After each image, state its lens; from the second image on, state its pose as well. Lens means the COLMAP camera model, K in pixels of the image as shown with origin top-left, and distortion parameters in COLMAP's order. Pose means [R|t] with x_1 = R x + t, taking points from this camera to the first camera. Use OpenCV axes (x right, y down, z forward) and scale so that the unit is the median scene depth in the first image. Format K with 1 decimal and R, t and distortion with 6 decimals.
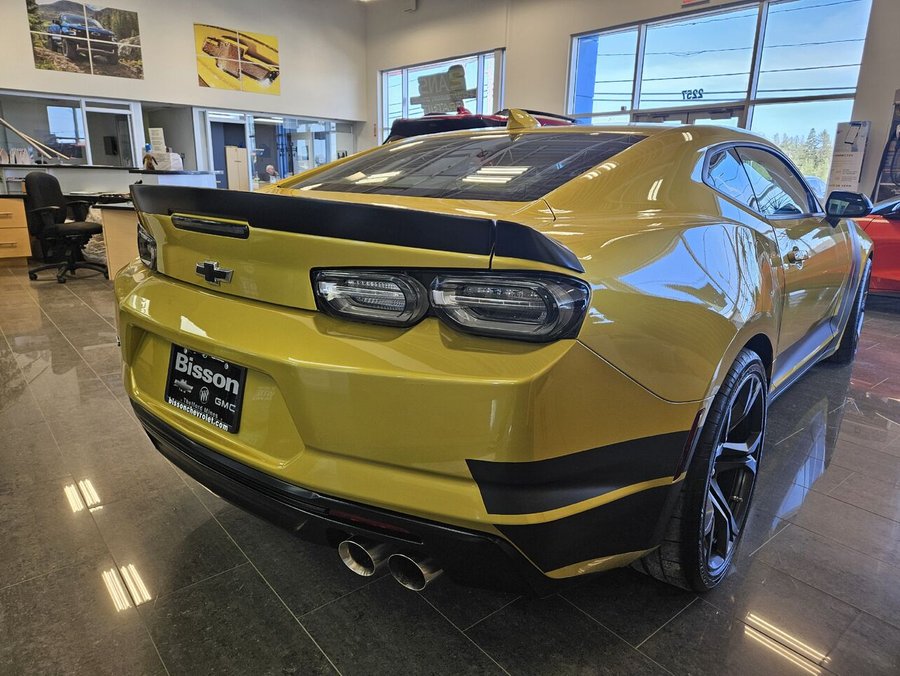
lens RADIAL K [[602.4, 0, 450.0], [0, 602.4, 338.0], [0, 0, 1]] dist [-0.002997, 0.070981]
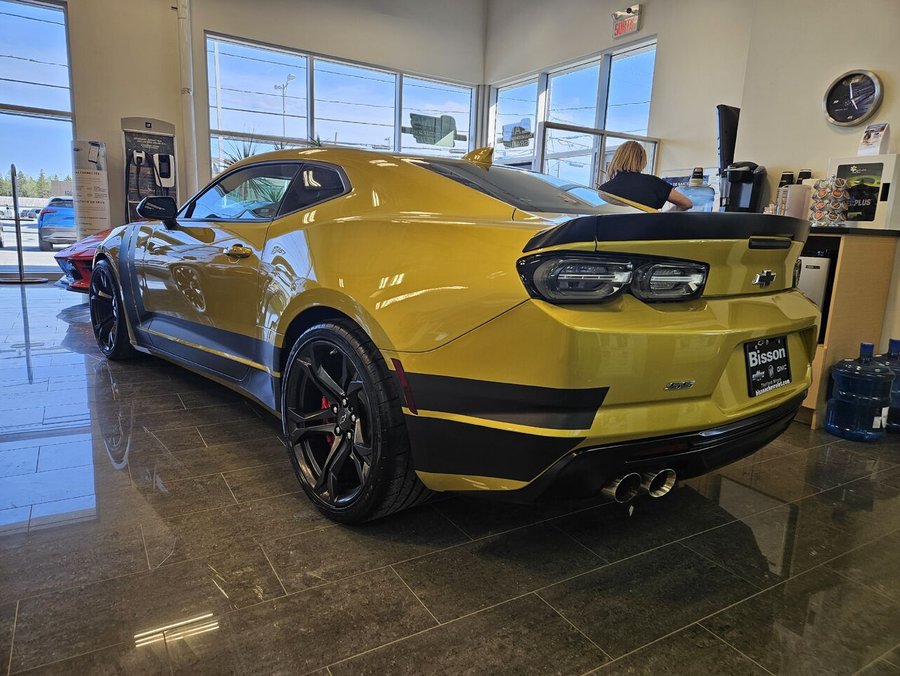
lens RADIAL K [[598.2, 0, 450.0], [0, 598.2, 338.0], [0, 0, 1]] dist [-0.002347, -0.000695]
pose [[0.144387, -0.204523, 0.968154, -0.790180], [0.221121, 0.960334, 0.169894, -0.153917], [-0.964499, 0.189549, 0.183884, 0.656584]]
